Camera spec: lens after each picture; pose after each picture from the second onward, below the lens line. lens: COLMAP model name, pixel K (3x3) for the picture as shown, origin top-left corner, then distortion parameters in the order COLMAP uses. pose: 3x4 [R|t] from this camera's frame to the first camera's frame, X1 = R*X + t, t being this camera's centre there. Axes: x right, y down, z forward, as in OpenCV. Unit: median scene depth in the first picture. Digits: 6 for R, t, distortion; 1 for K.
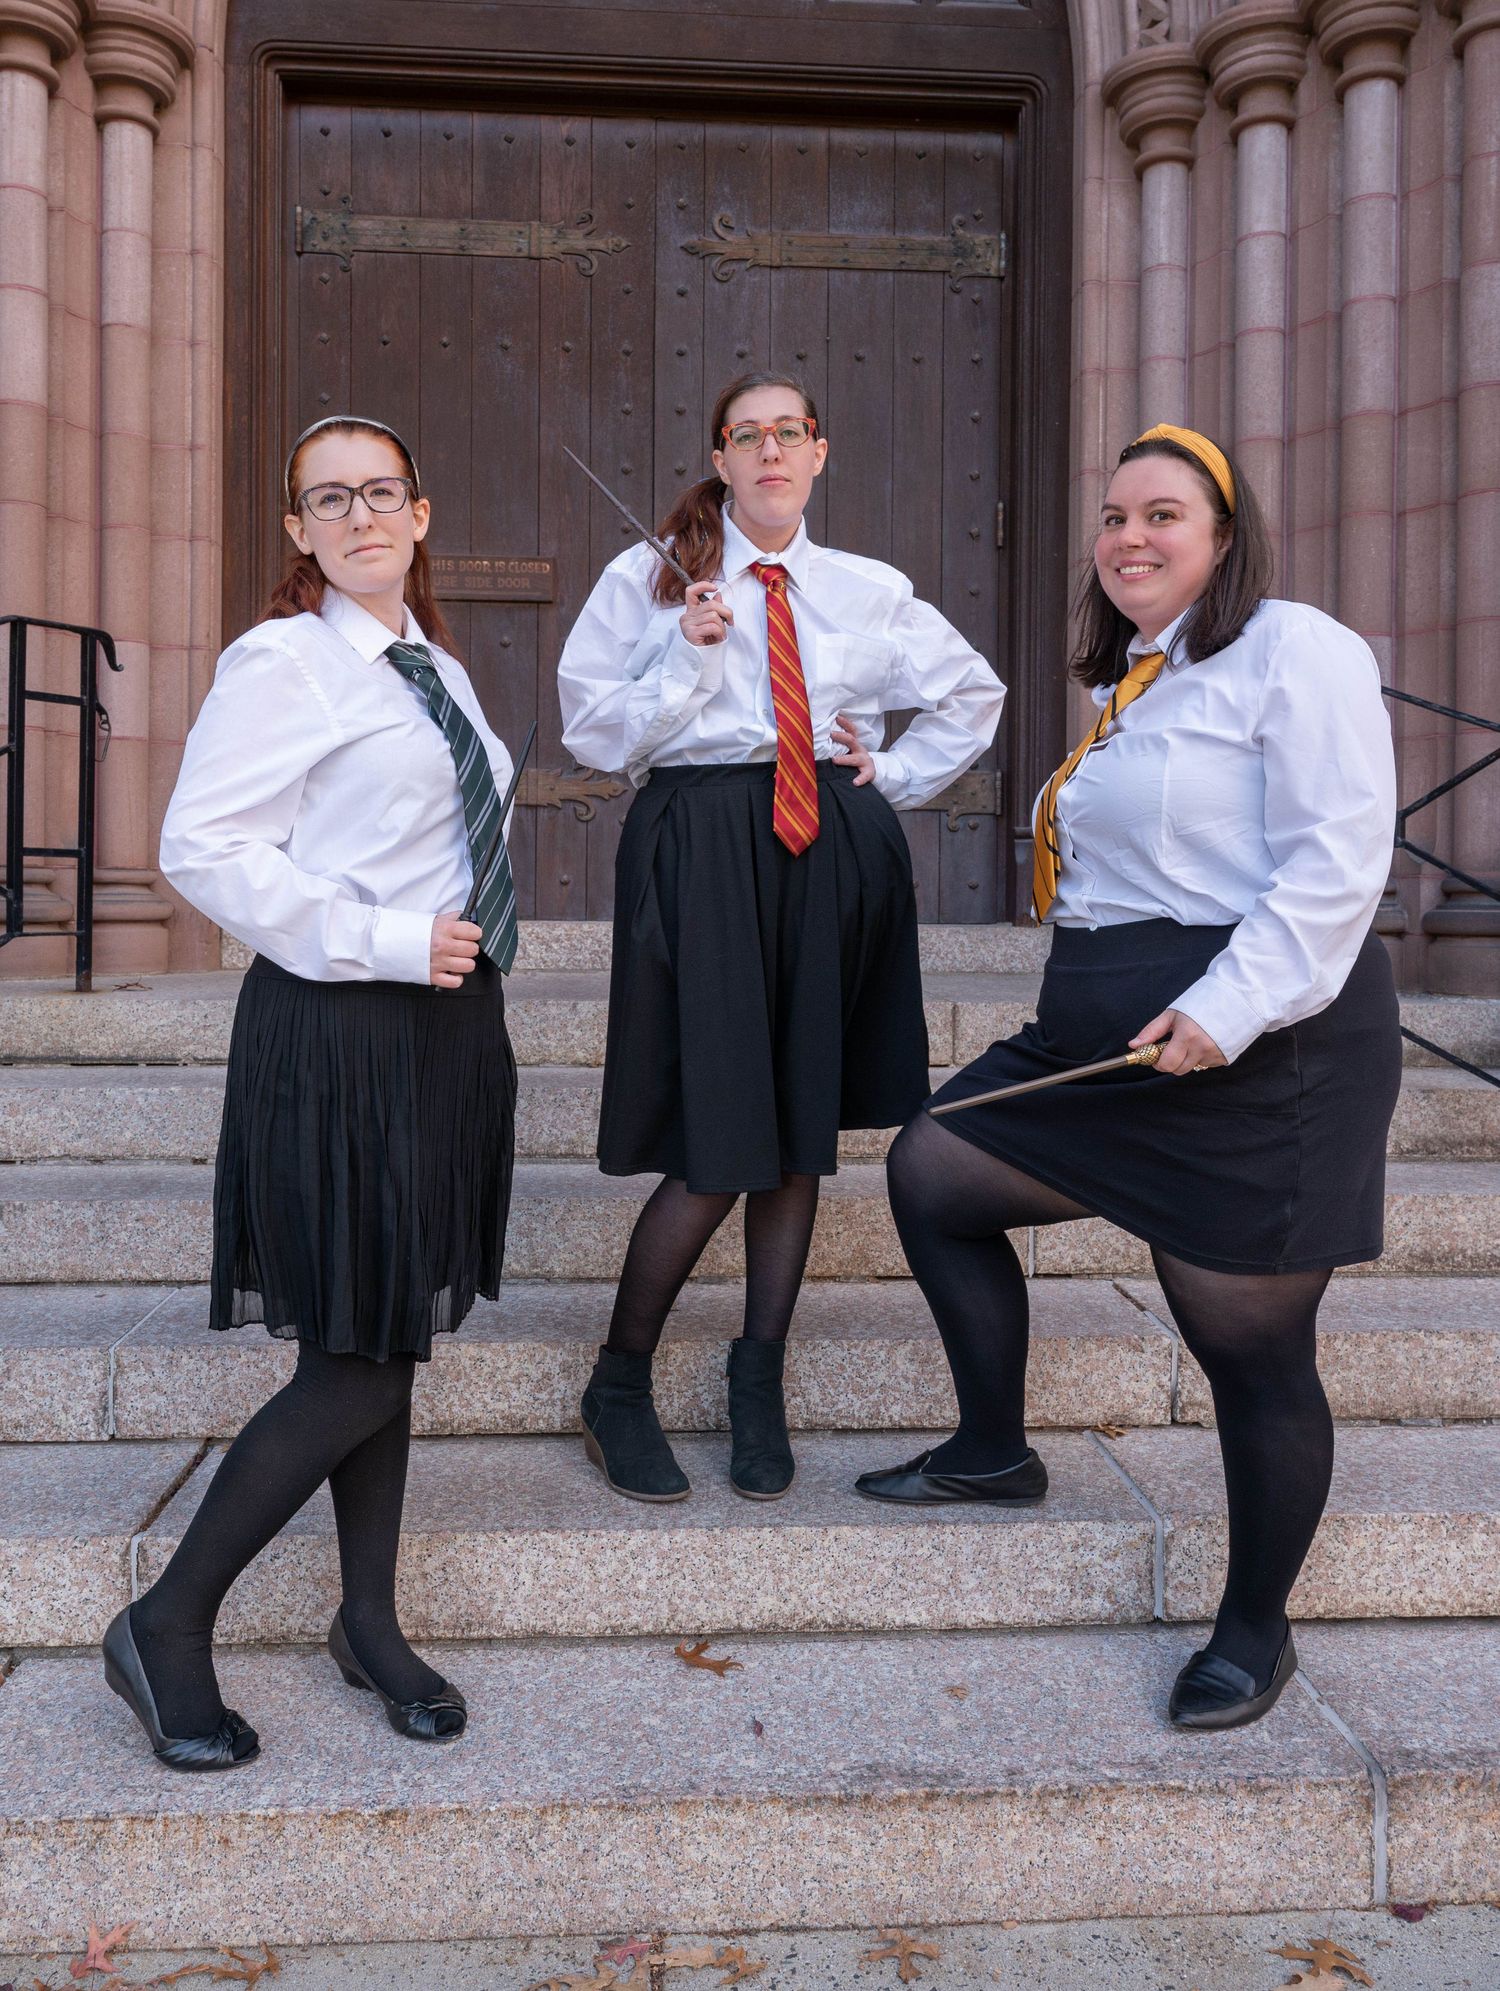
lens RADIAL K [[1409.0, 0, 742.9], [0, 1409.0, 986.8], [0, 0, 1]] dist [-0.006468, -0.003535]
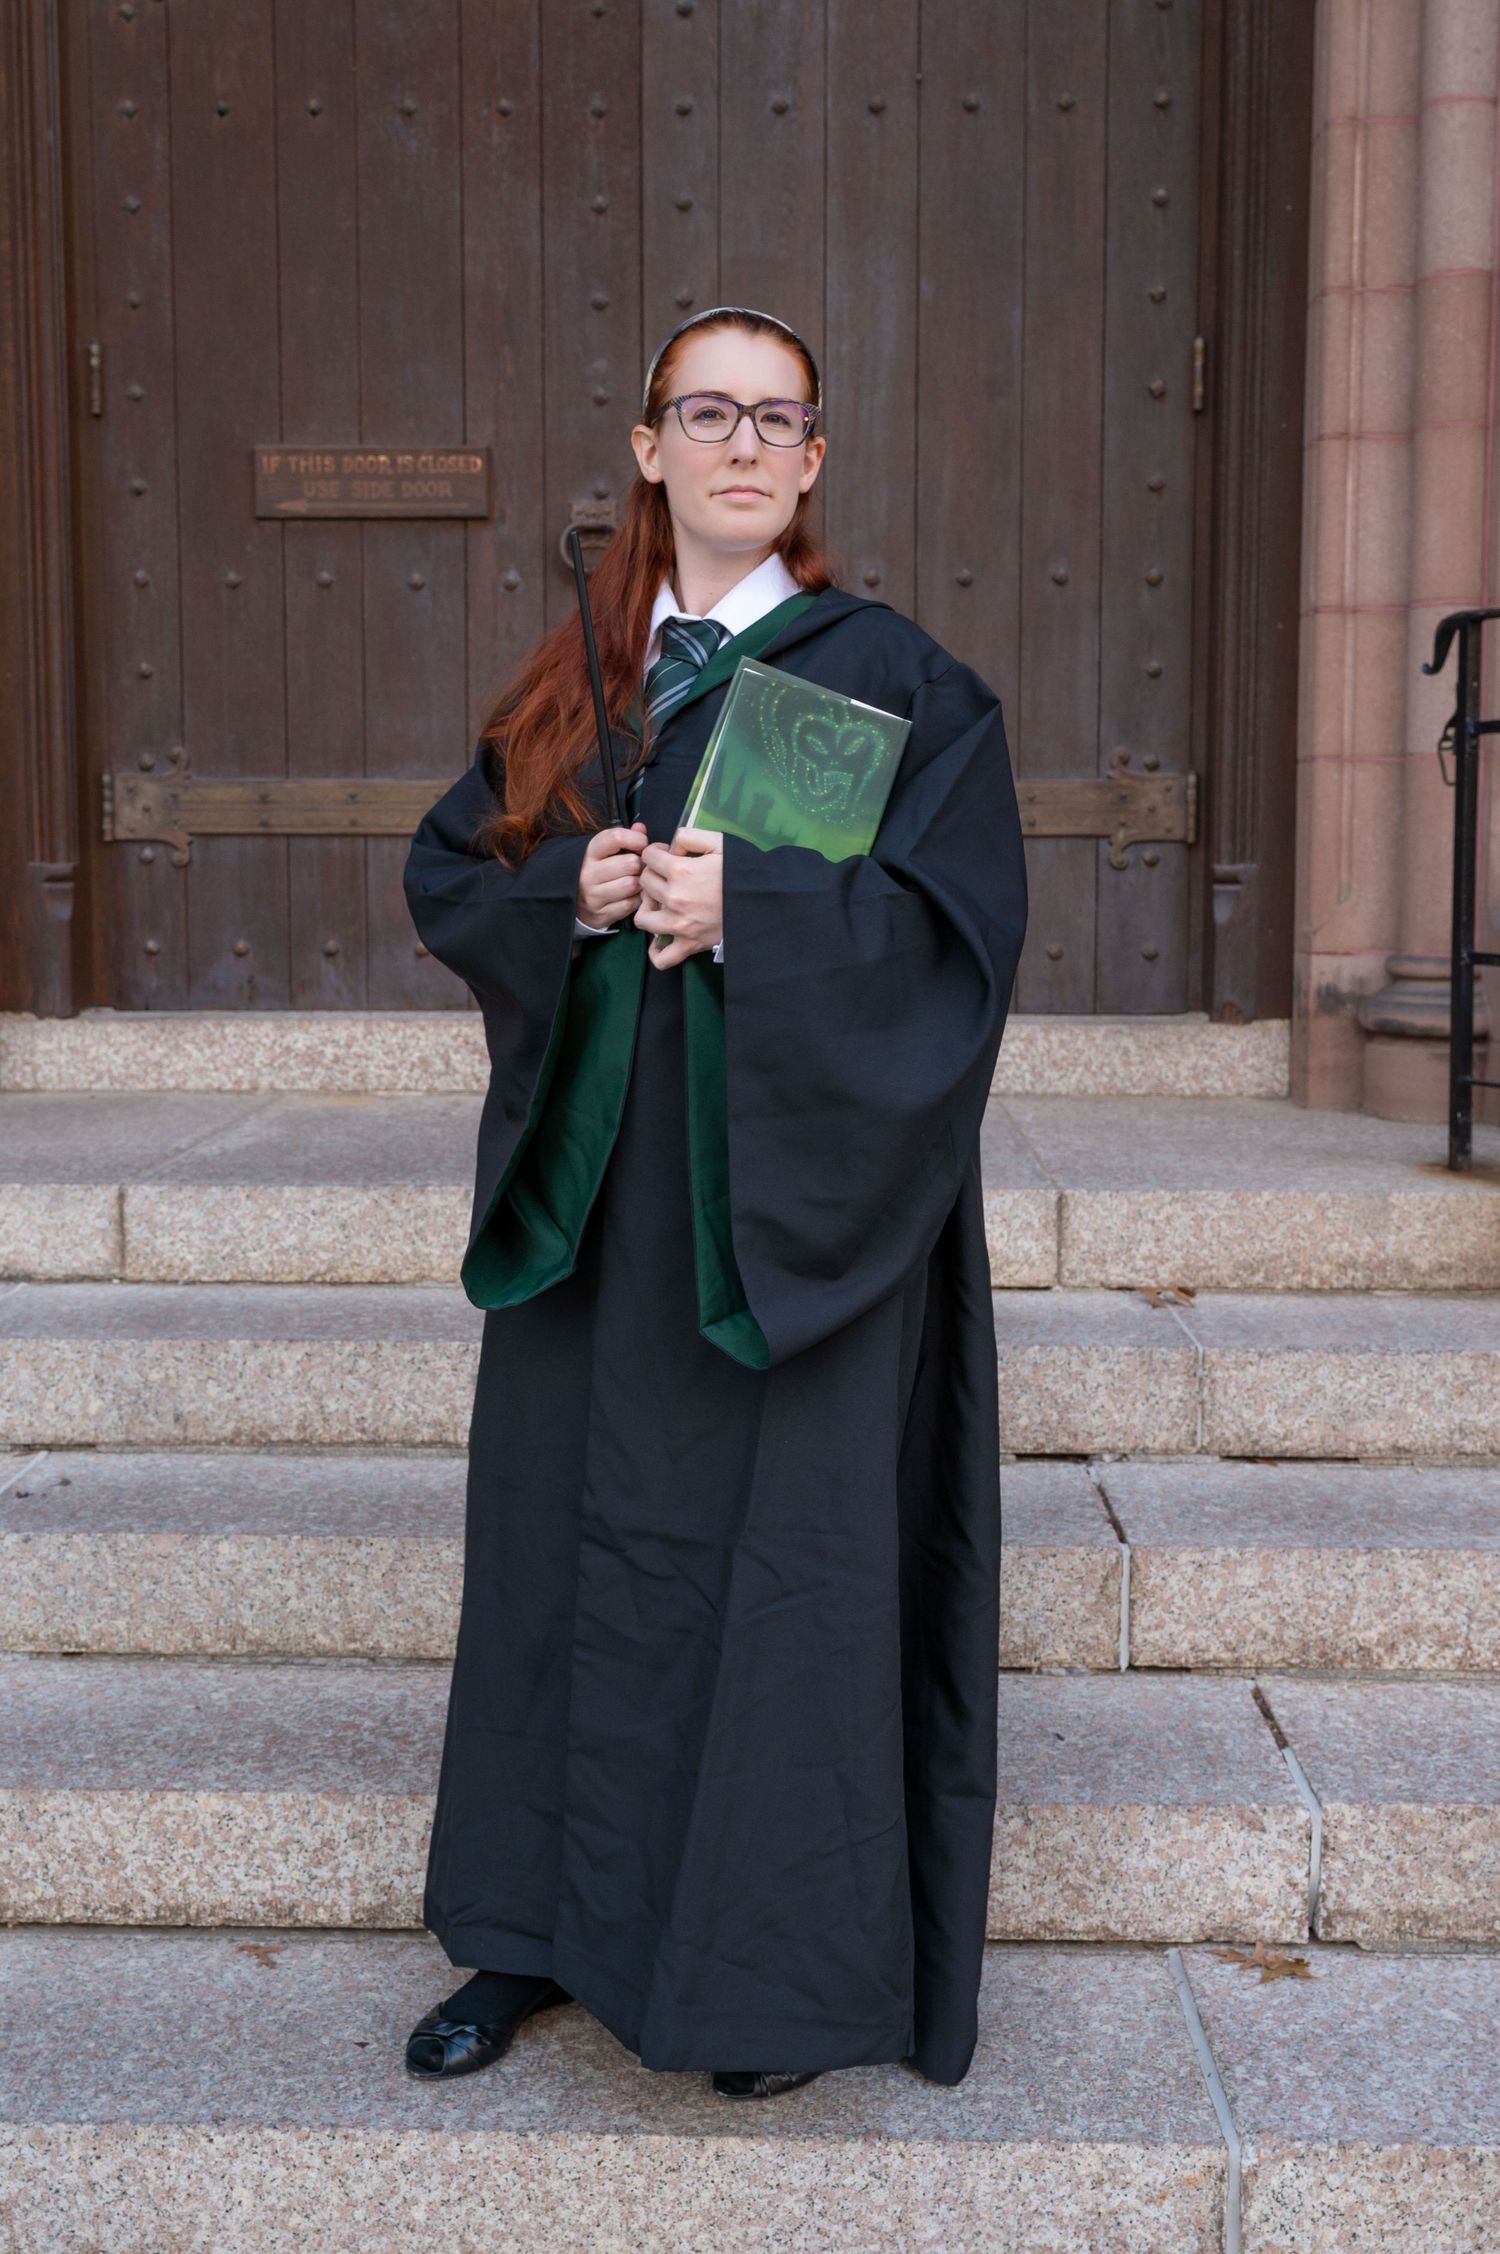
lens RADIAL K [[2108.3, 0, 756.9], [0, 2108.3, 1135.1], [0, 0, 1]] dist [-0.005690, 0.000000]
pose [[0.996262, 0.005187, -0.086228, 0.120057], [0.001066, 0.997382, 0.072311, -0.103470], [0.086378, -0.072132, 0.993648, 0.059061]]
